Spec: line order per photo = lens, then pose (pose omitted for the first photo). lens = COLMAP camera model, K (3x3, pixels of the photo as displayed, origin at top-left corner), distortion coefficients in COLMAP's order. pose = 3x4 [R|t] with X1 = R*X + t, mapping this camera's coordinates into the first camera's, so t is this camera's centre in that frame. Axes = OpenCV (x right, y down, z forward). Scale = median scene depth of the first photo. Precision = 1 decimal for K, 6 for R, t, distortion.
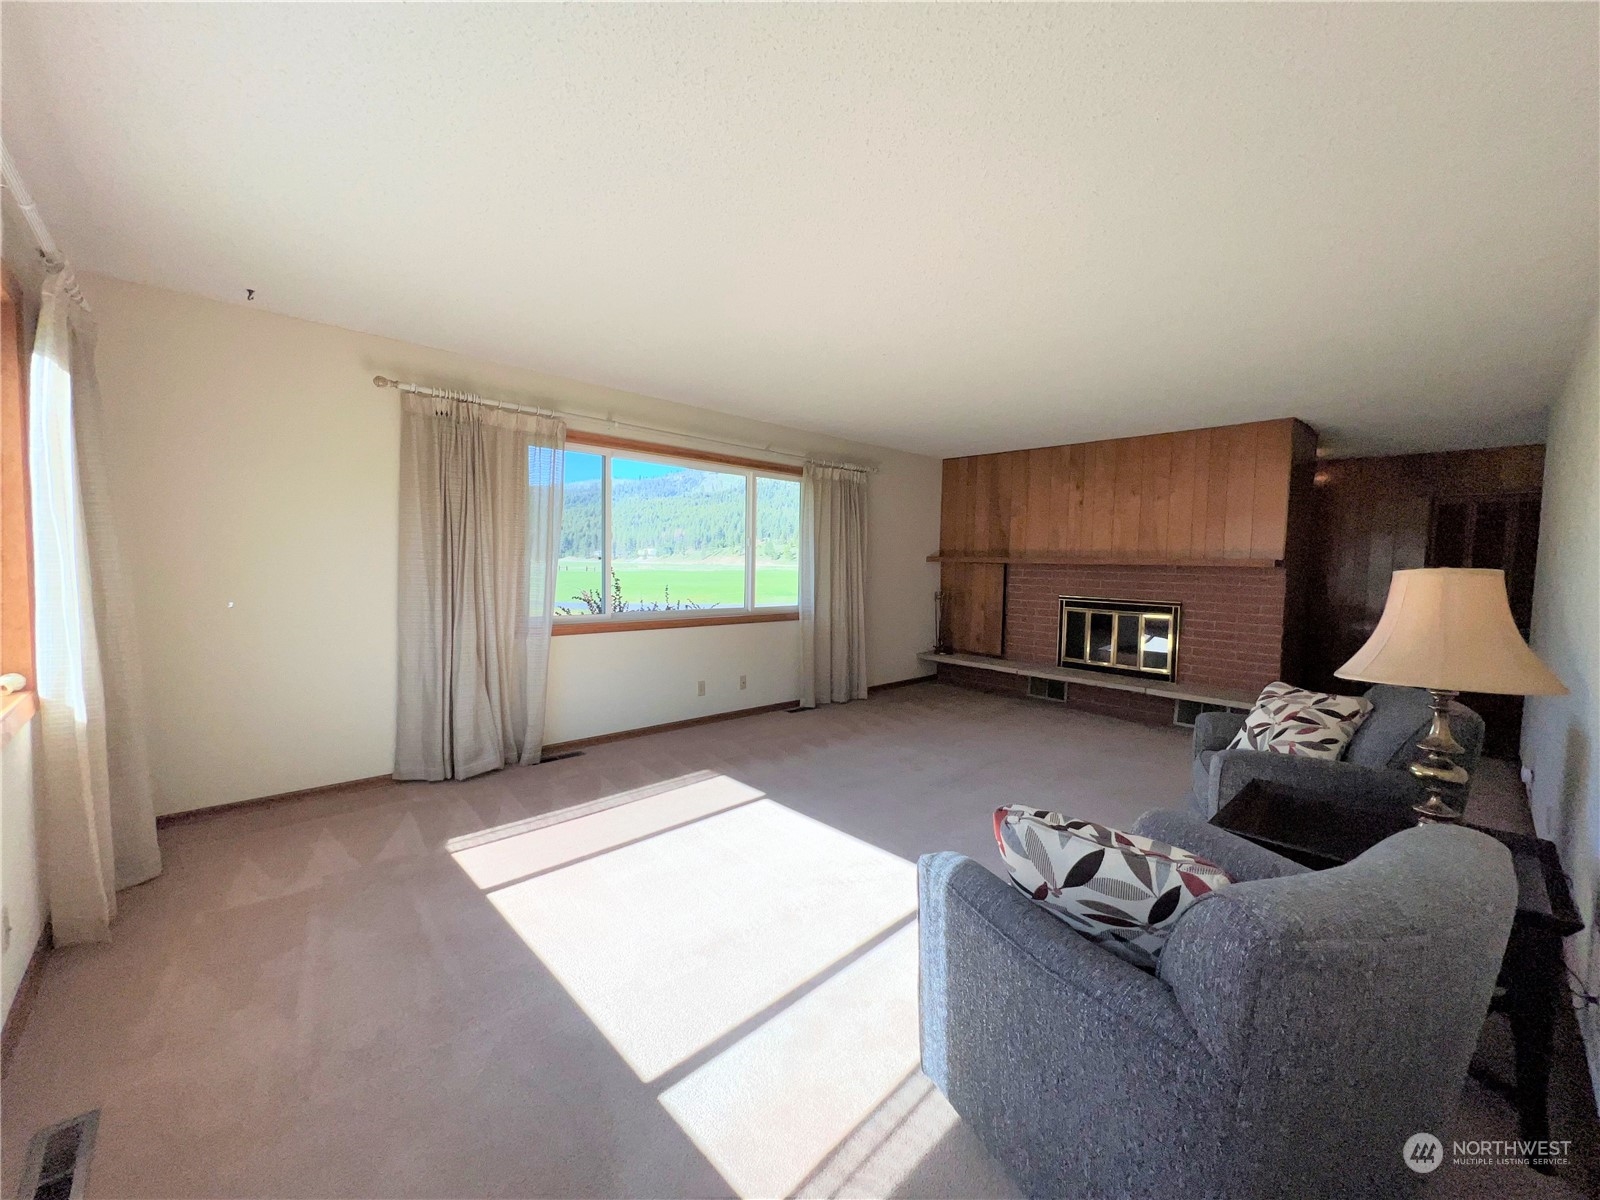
lens RADIAL K [[640.0, 0, 806.3], [0, 640.0, 595.7], [0, 0, 1]] dist [-0.000990, 0.000574]
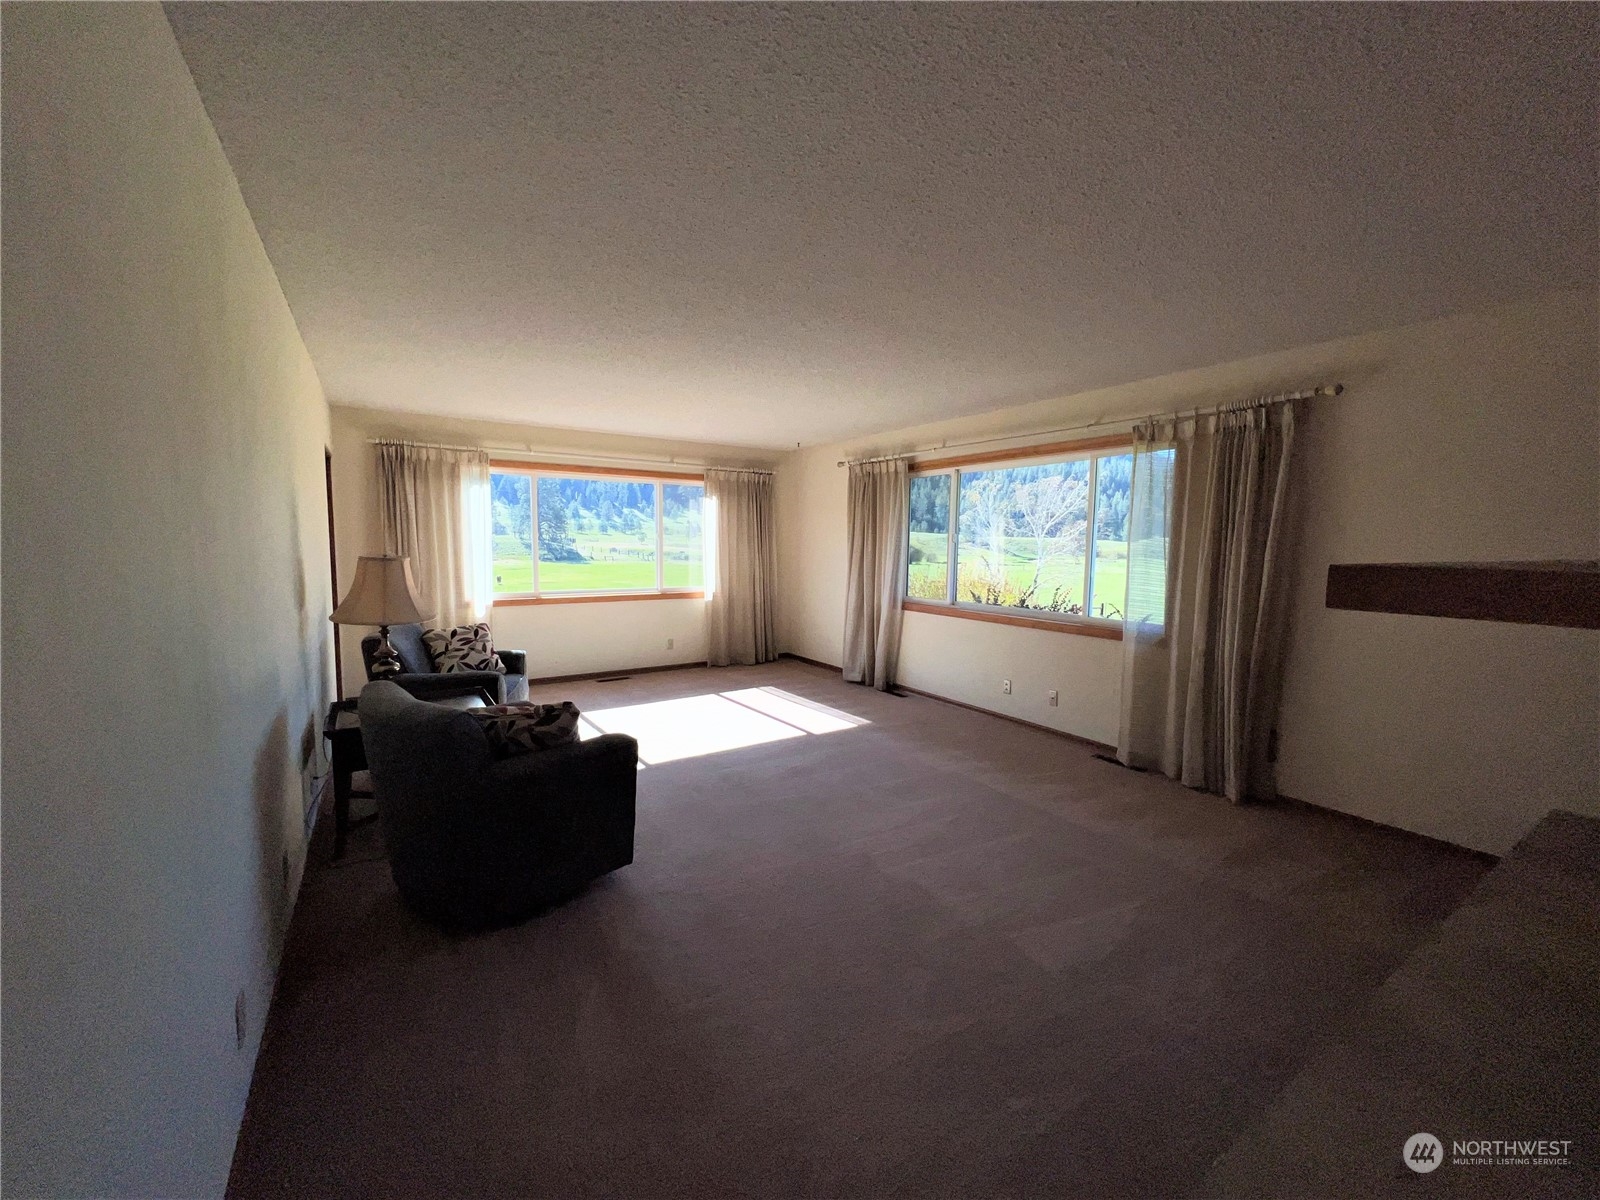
lens RADIAL K [[640.0, 0, 805.0], [0, 640.0, 607.4], [0, 0, 1]] dist [-0.000990, 0.000574]
pose [[-0.193830, 0.073927, -0.978246, 1.152779], [-0.066913, 0.993838, 0.088364, -0.059998], [0.978750, 0.082584, -0.187689, 1.156268]]
